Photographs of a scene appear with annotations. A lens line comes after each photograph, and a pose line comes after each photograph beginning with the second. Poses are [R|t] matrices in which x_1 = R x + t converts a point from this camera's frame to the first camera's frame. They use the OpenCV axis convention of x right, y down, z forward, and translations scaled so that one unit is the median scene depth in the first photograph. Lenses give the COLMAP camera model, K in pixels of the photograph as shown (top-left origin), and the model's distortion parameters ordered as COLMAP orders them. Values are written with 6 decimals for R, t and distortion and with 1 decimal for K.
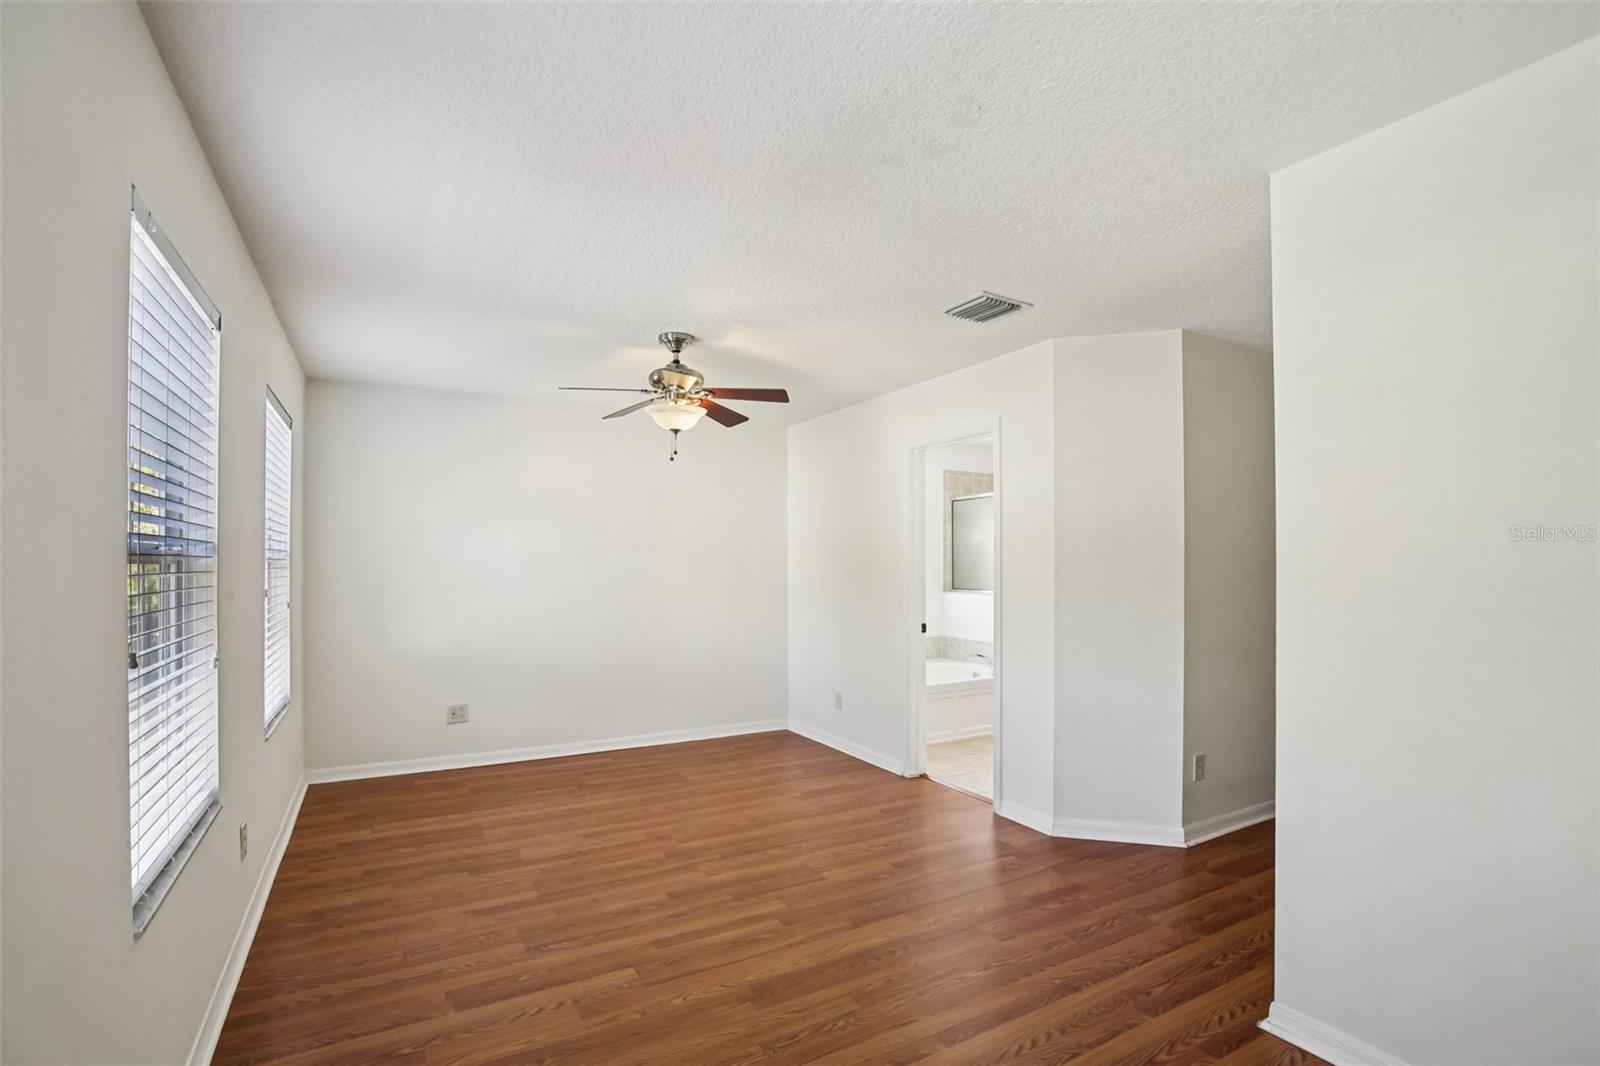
lens RADIAL K [[735.3, 0, 798.8], [0, 735.3, 550.1], [0, 0, 1]] dist [-0.042926, 0.010272]
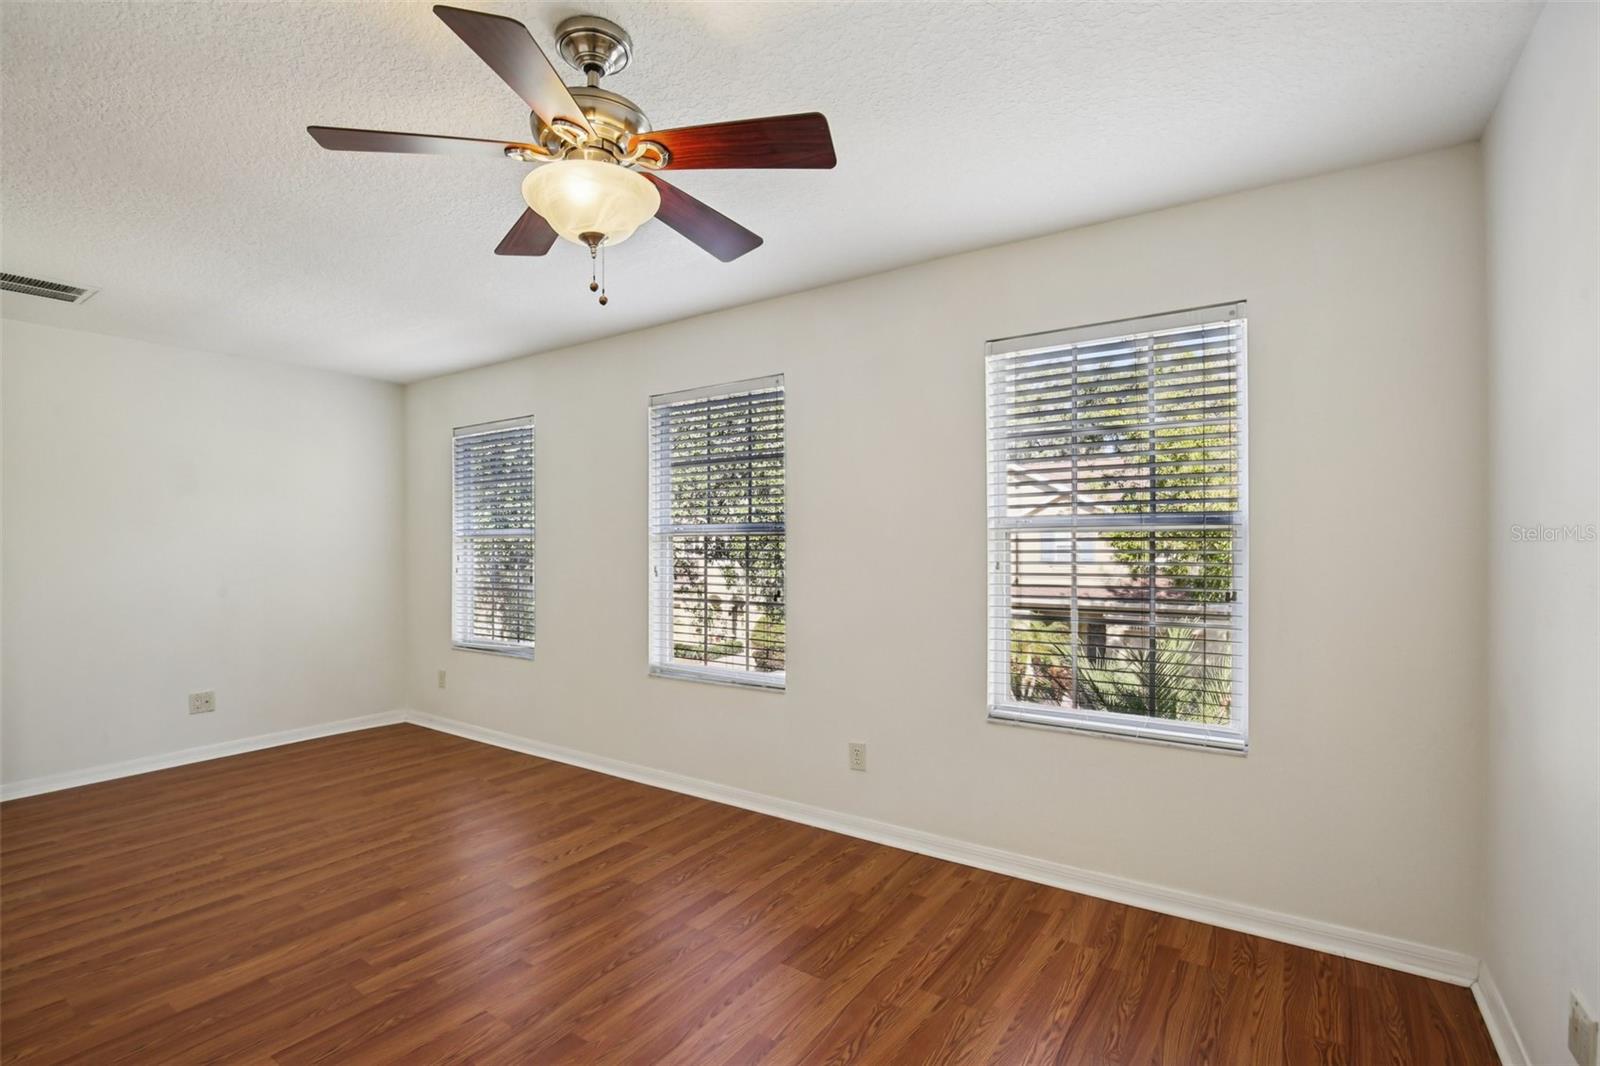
lens RADIAL K [[735.3, 0, 798.8], [0, 735.3, 550.1], [0, 0, 1]] dist [-0.042926, 0.010272]
pose [[-0.895762, 0.006116, -0.444492, -0.105341], [0.011938, 0.999876, -0.010301, 0.049922], [0.444374, -0.014533, -0.895723, 1.937711]]
